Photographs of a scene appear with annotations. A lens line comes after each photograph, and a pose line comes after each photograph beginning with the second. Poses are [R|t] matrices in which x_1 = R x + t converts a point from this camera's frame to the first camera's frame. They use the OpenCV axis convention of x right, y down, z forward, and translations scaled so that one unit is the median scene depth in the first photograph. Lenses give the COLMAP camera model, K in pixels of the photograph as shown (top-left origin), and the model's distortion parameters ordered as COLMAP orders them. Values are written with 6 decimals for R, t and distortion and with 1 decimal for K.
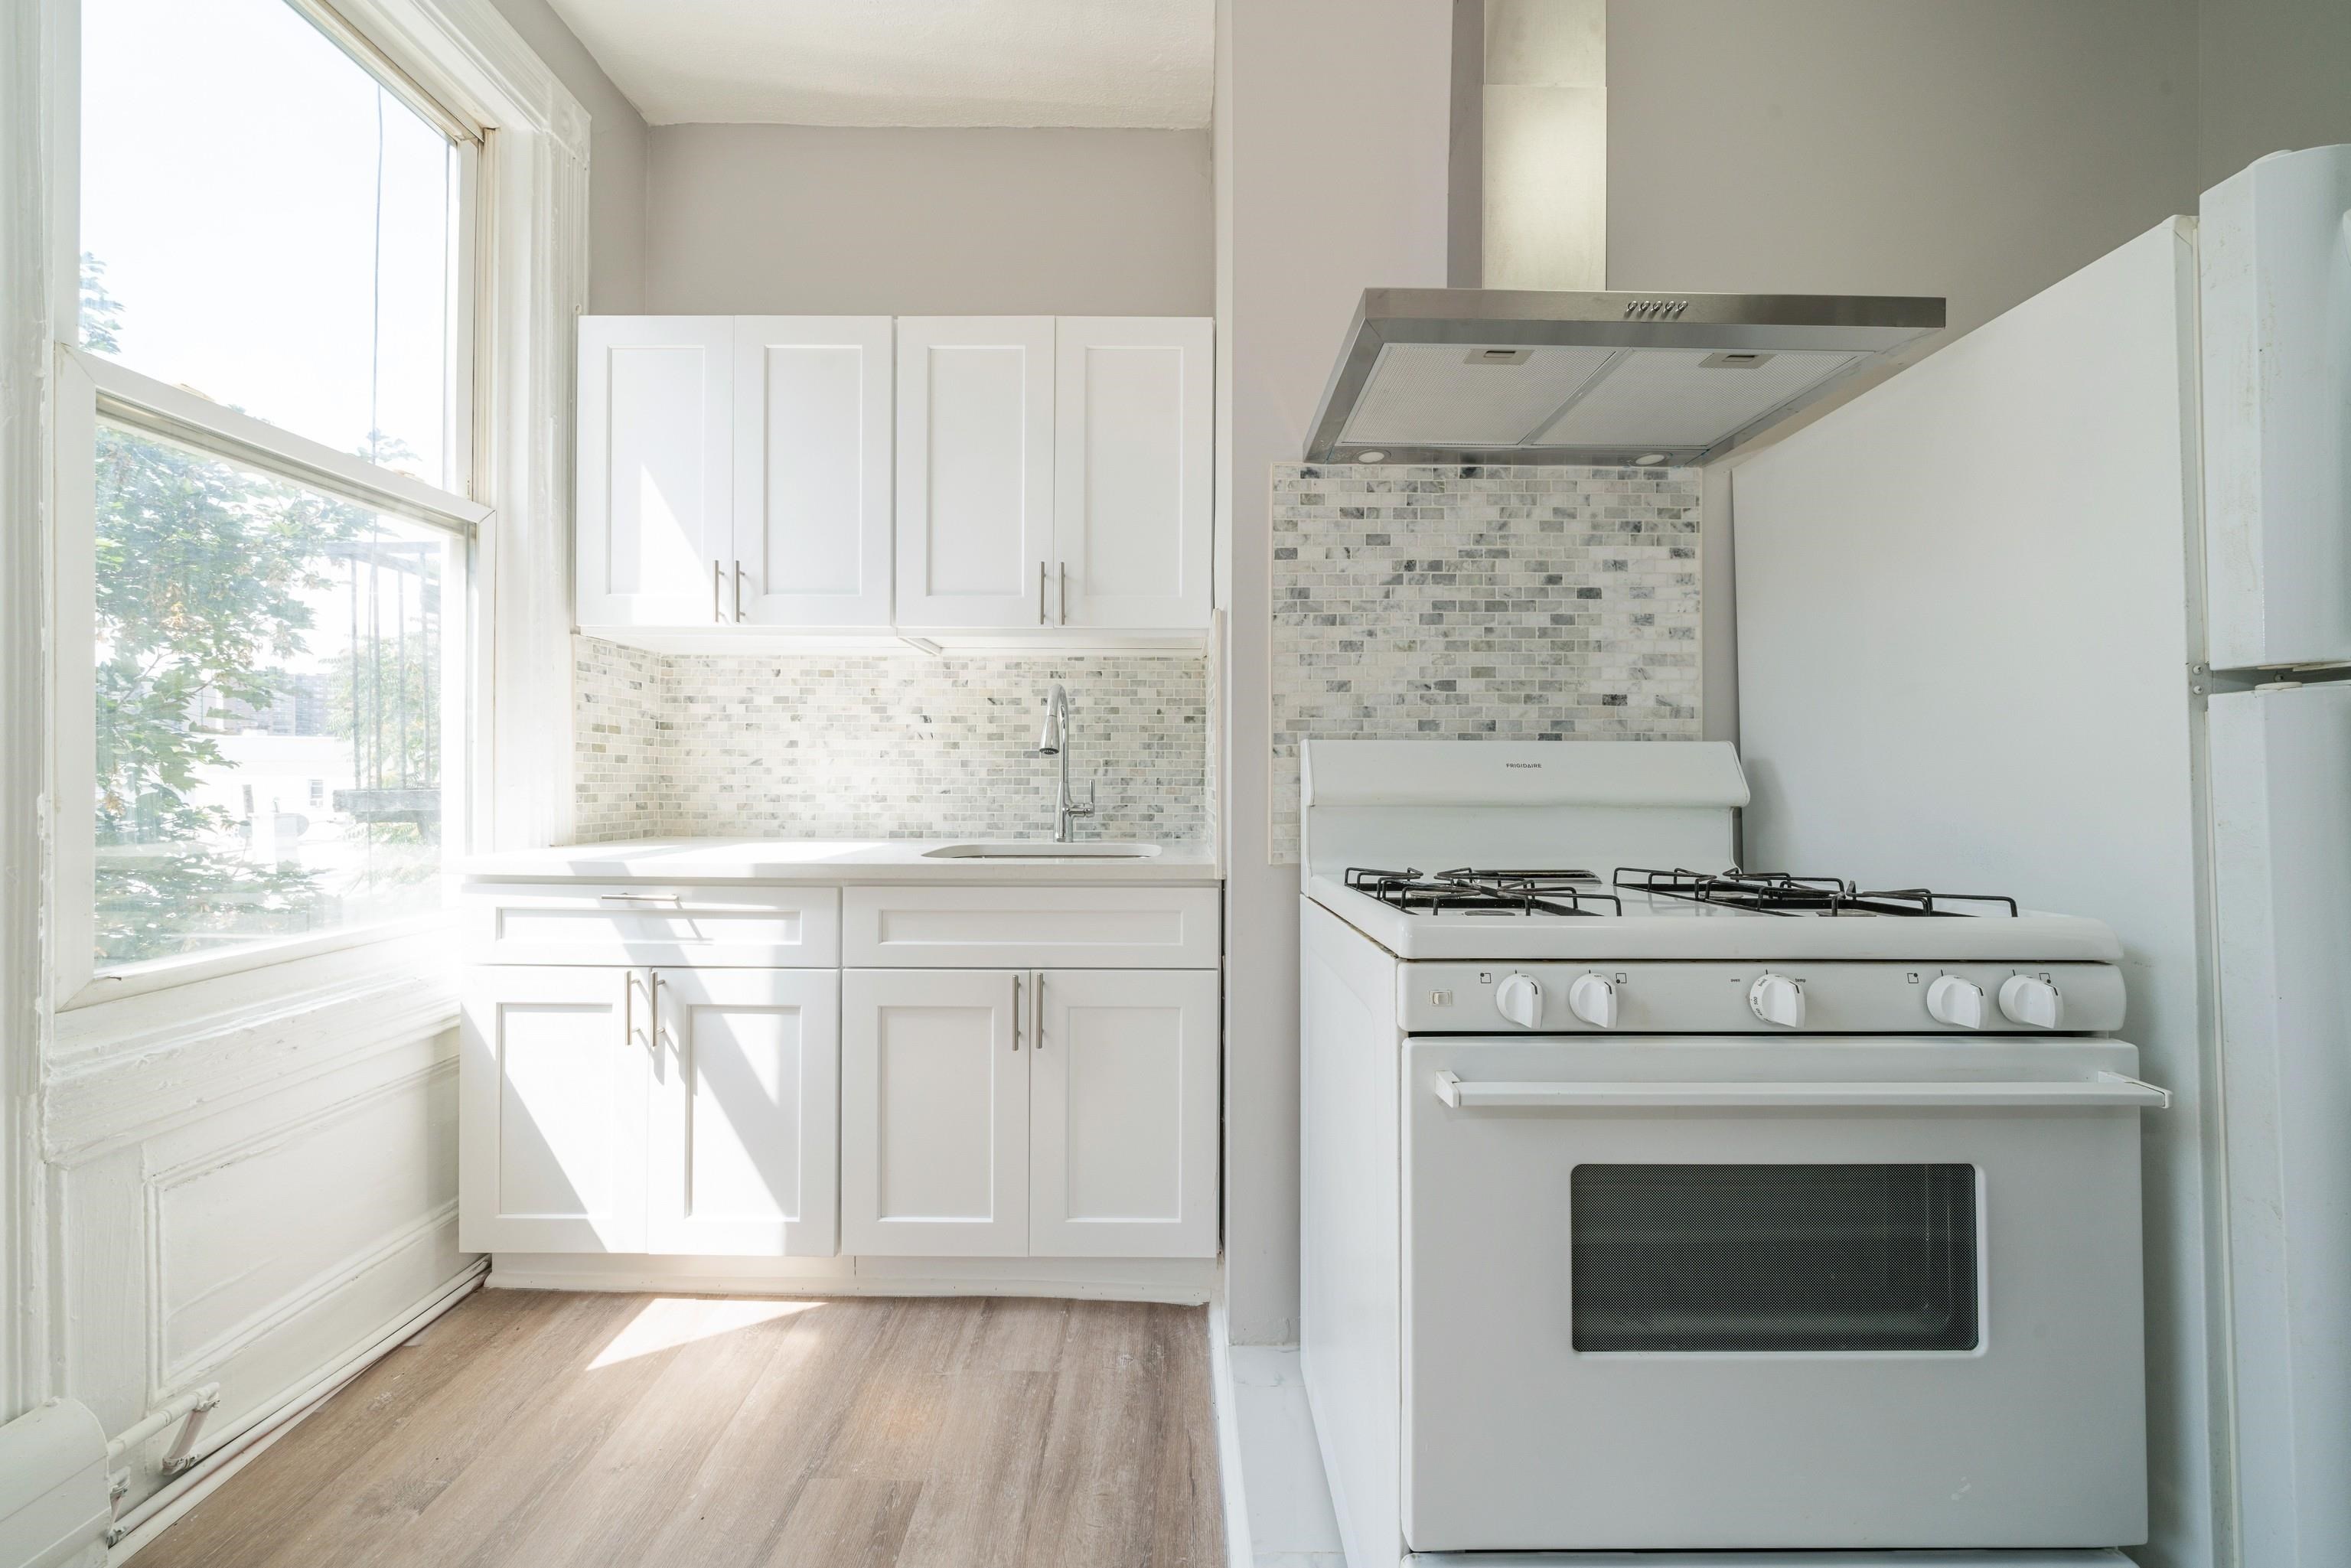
lens RADIAL K [[795.8, 0, 1174.2], [0, 795.8, 778.4], [0, 0, 1]] dist [-0.006905, 0.000093]
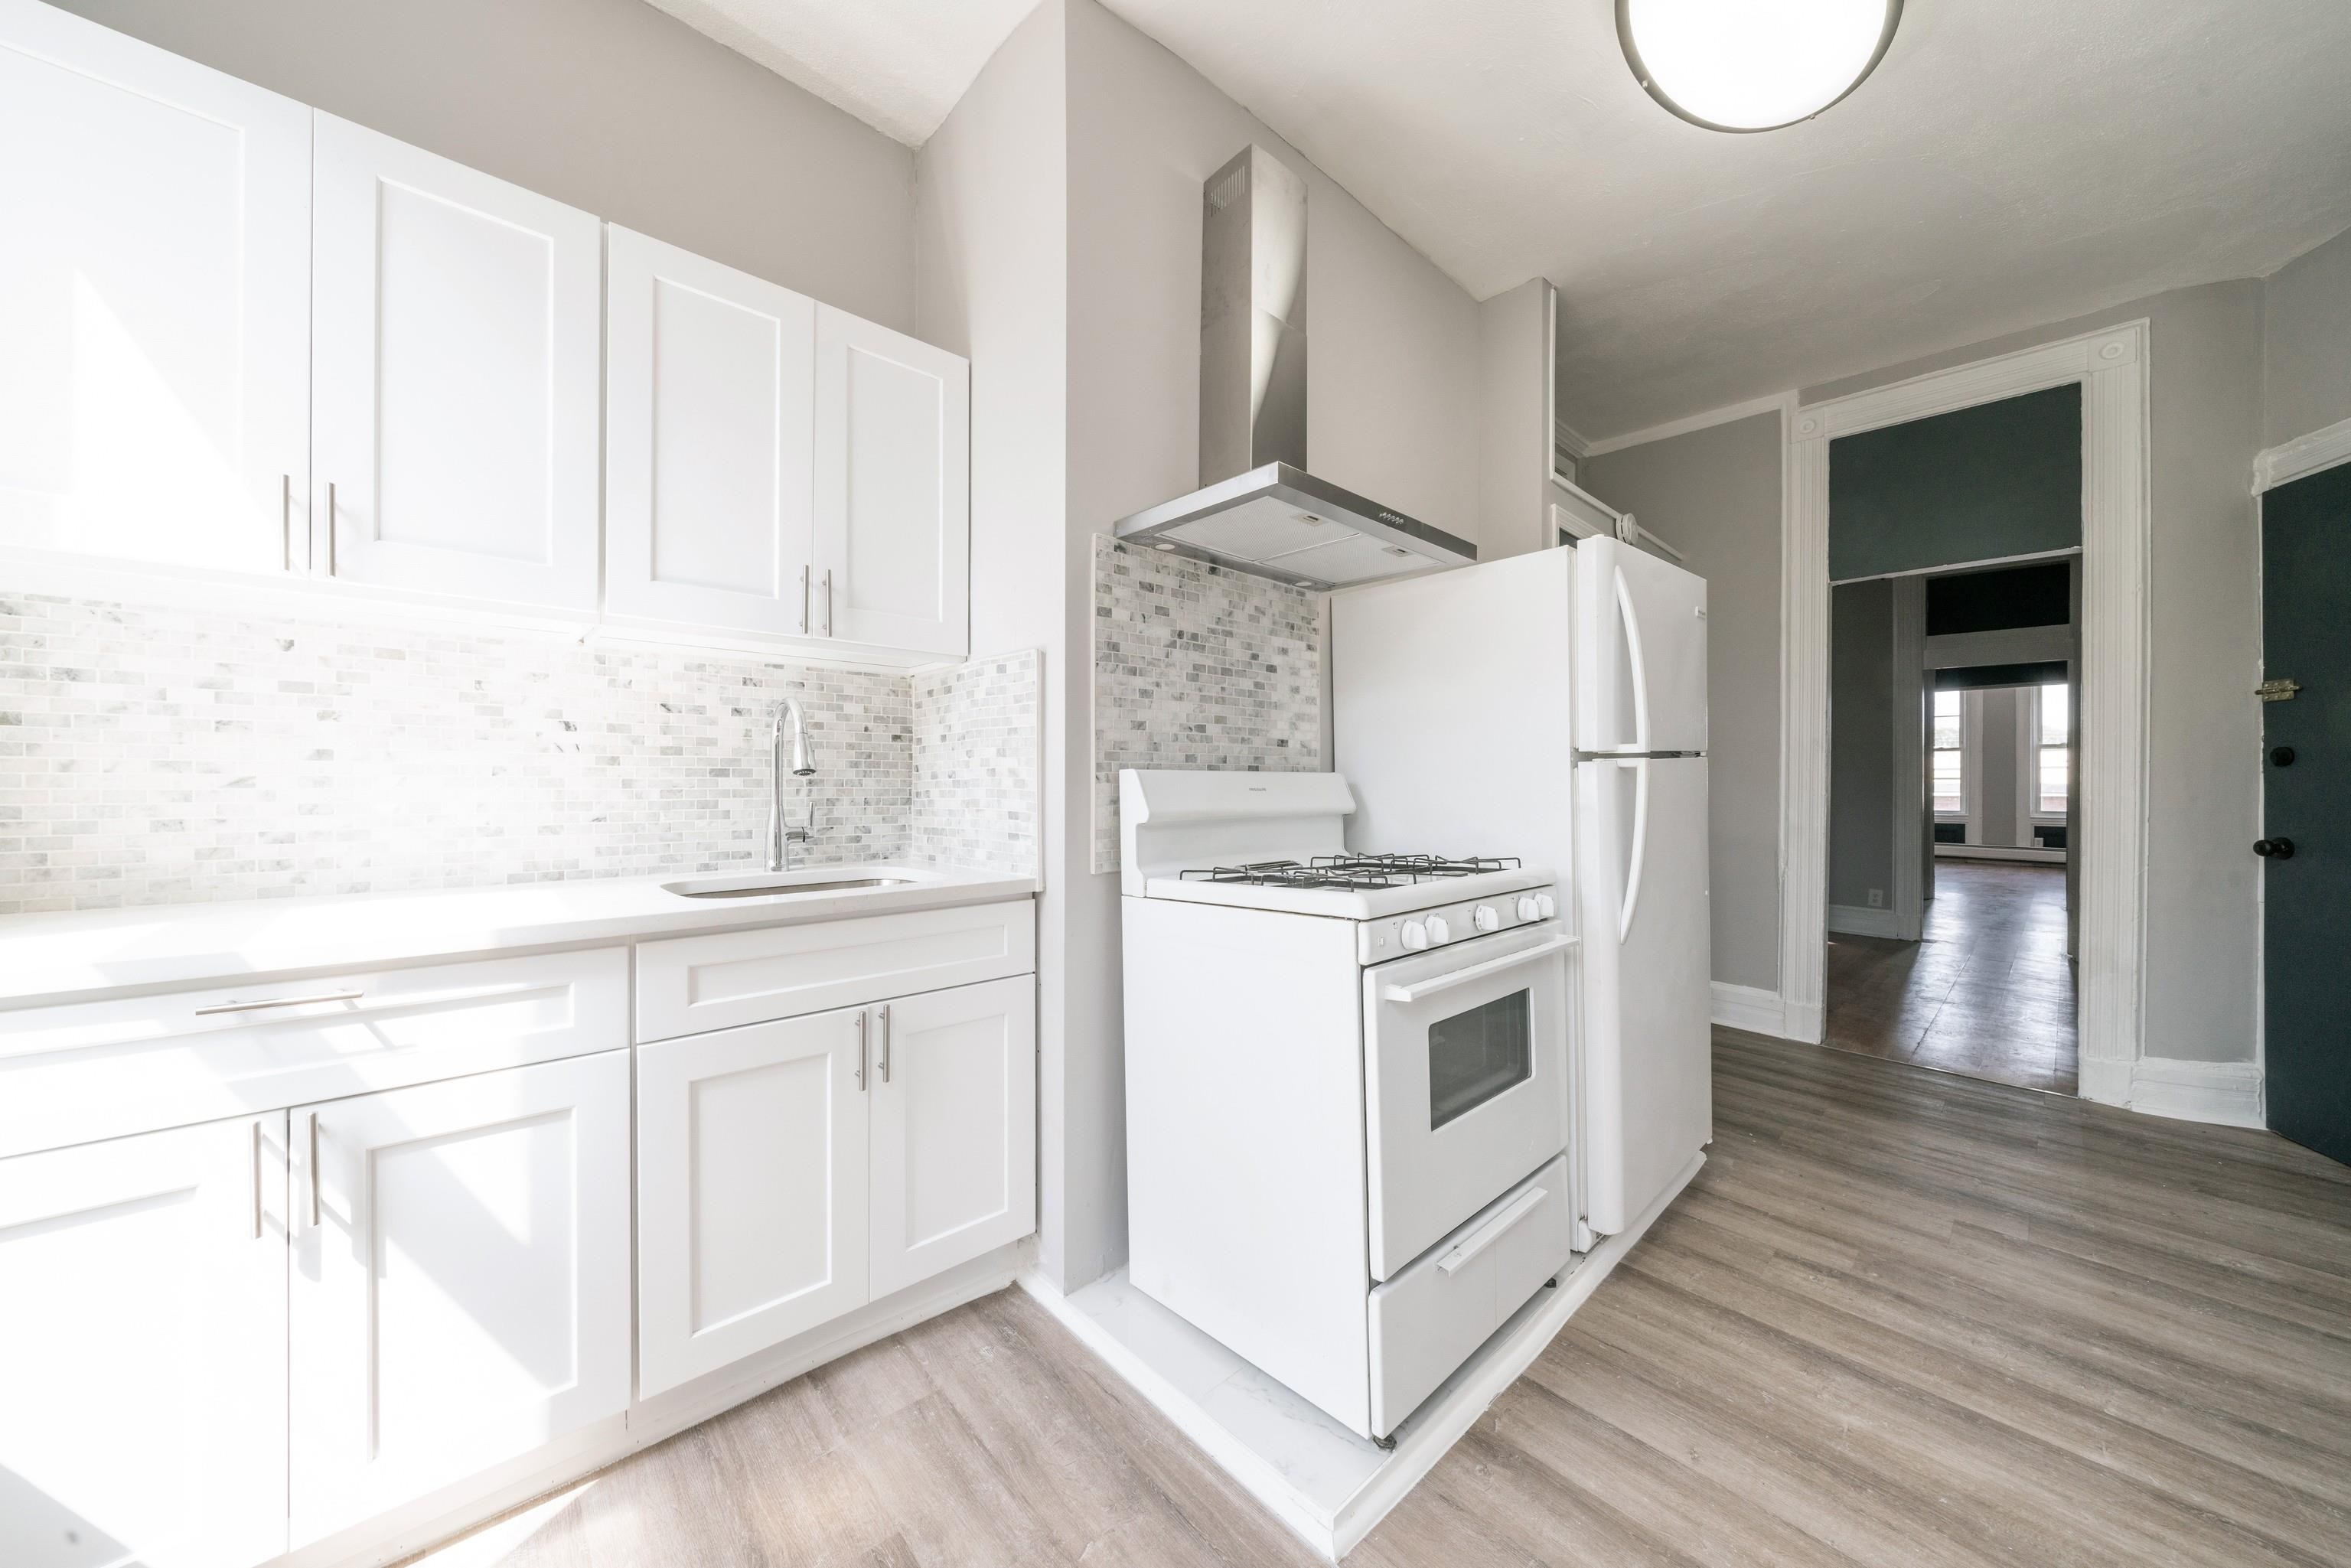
lens RADIAL K [[811.3, 0, 1175.5], [0, 811.3, 784.0], [0, 0, 1]] dist [-0.008153, 0.000182]
pose [[0.736955, -0.003498, 0.675932, -0.585272], [0.002149, 0.999994, 0.002832, -0.027519], [-0.675938, -0.000634, 0.736958, 0.032095]]
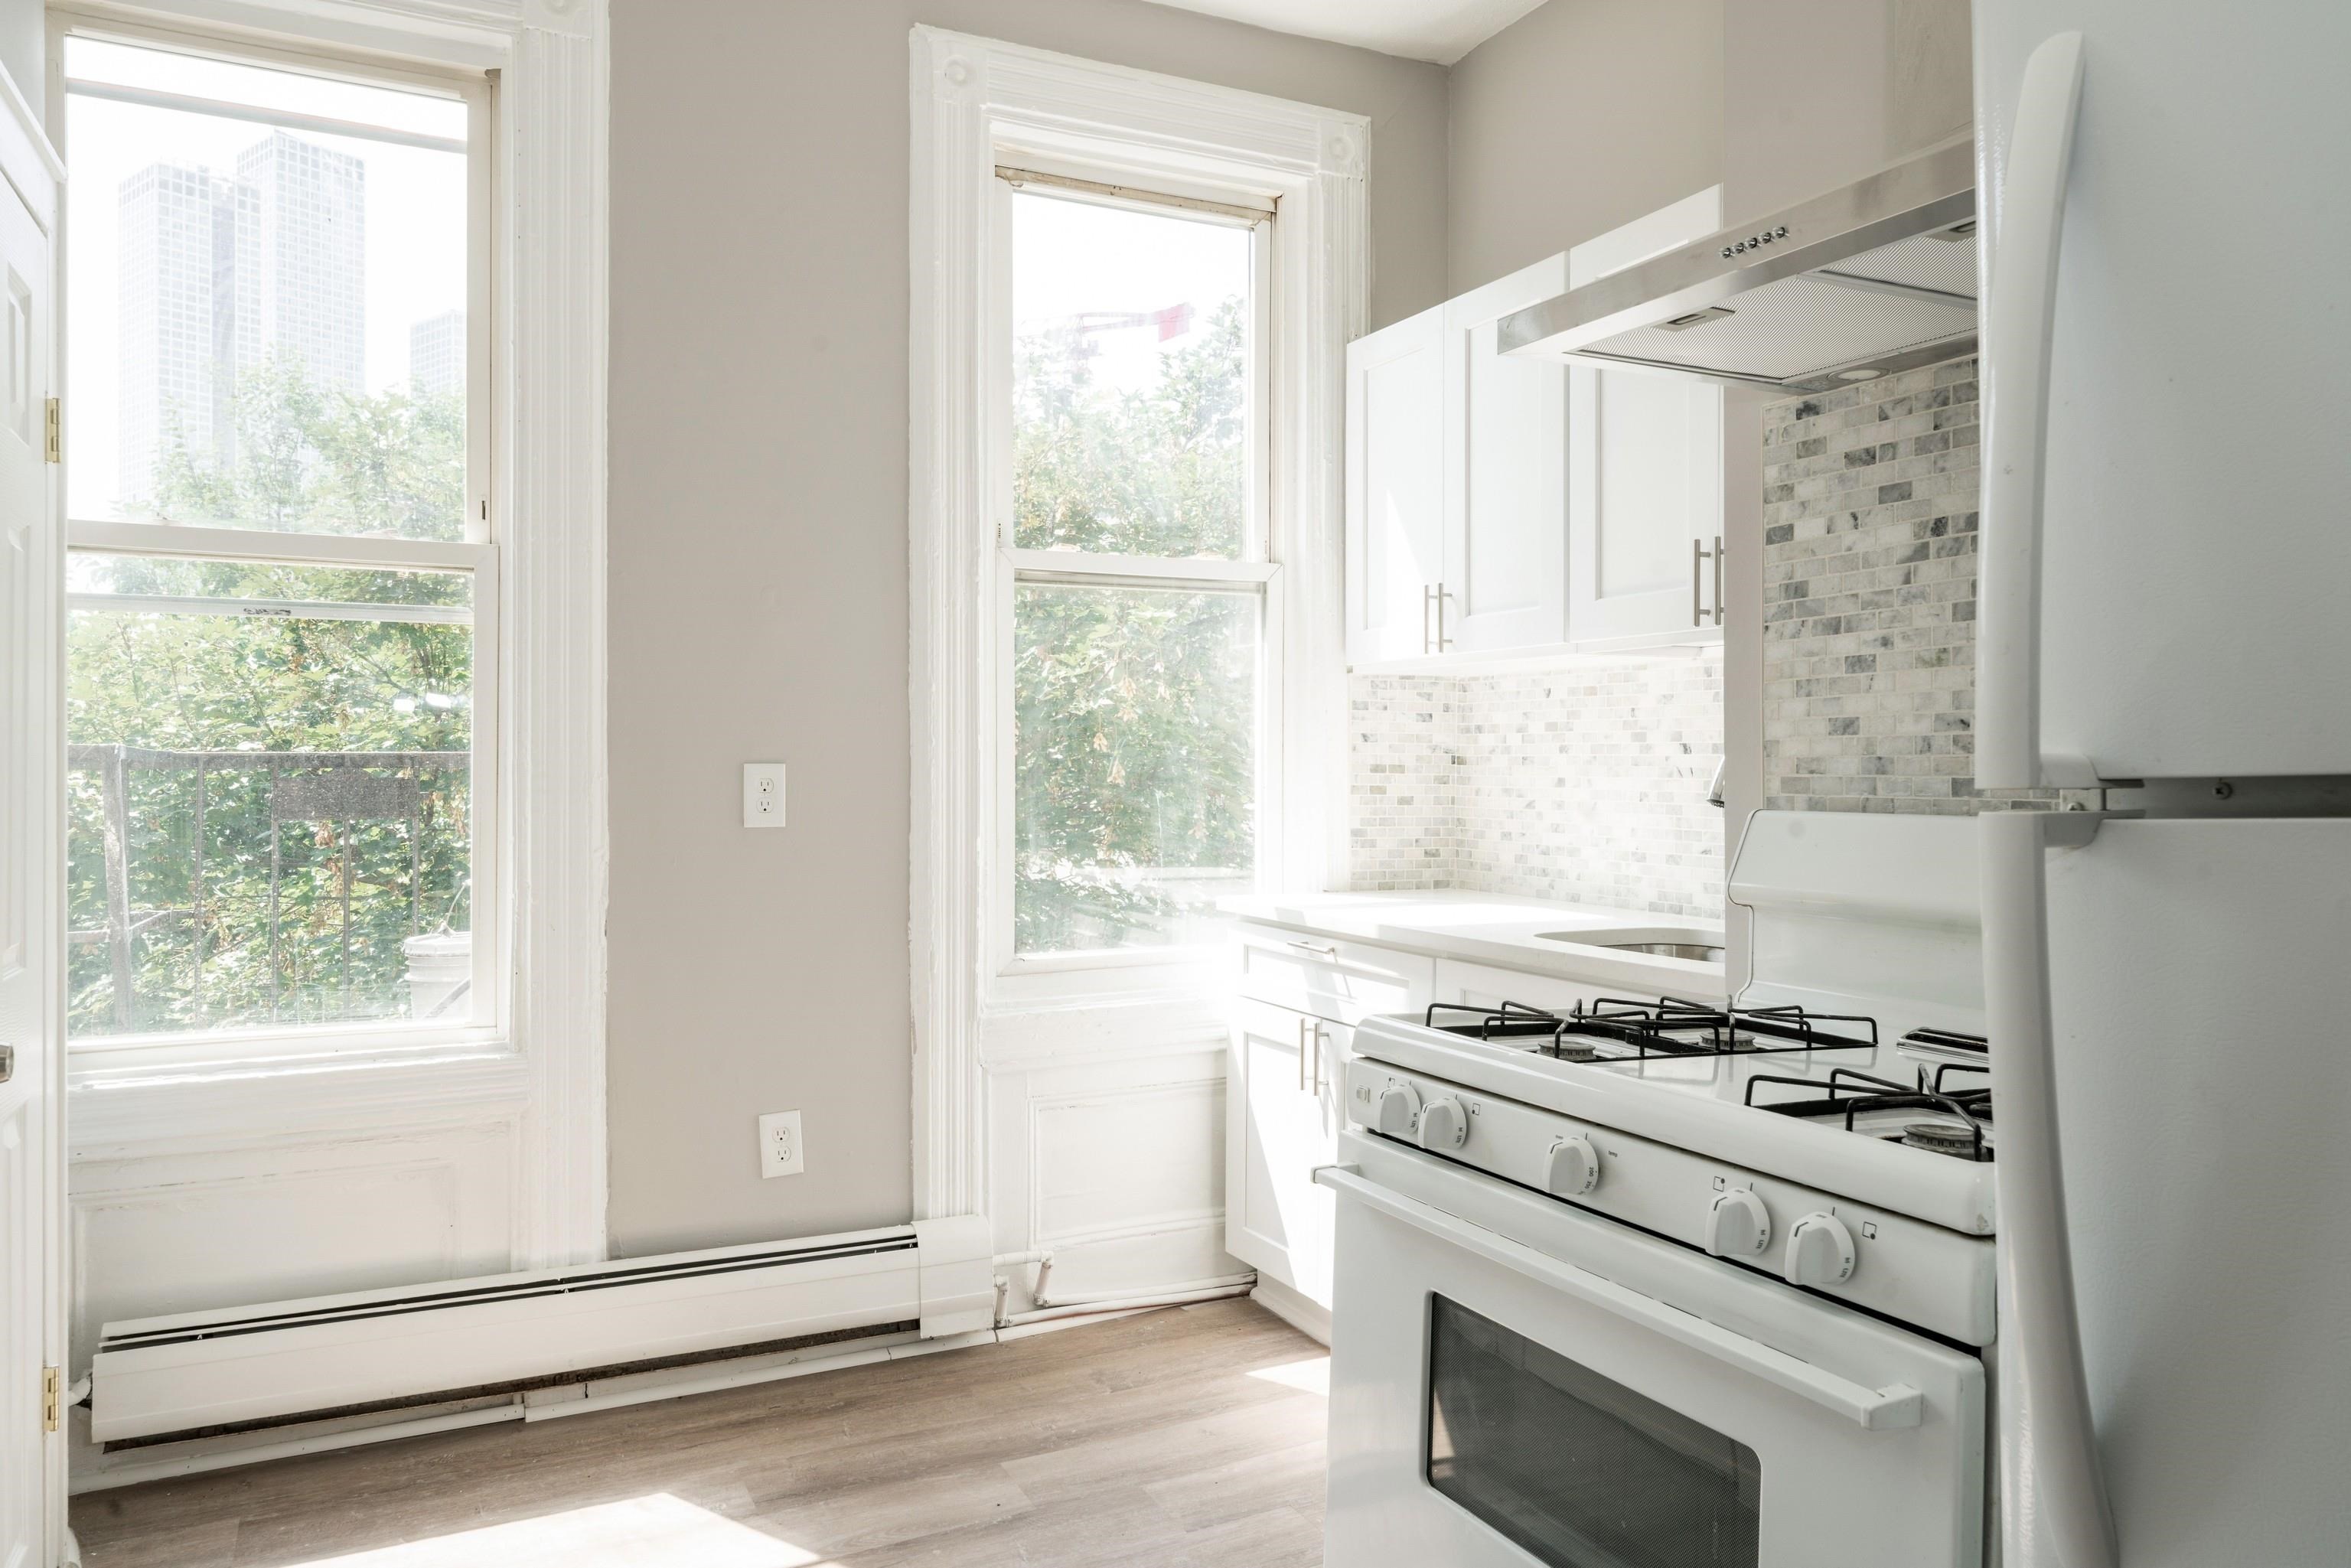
lens RADIAL K [[1608.3, 0, 1169.9], [0, 1608.3, 767.4], [0, 0, 1]] dist [-0.002459, 0.004089]
pose [[0.444796, -0.002369, -0.895629, 1.111491], [-0.001640, 0.999993, -0.003460, -0.074422], [0.895631, 0.003008, 0.444788, -0.081112]]
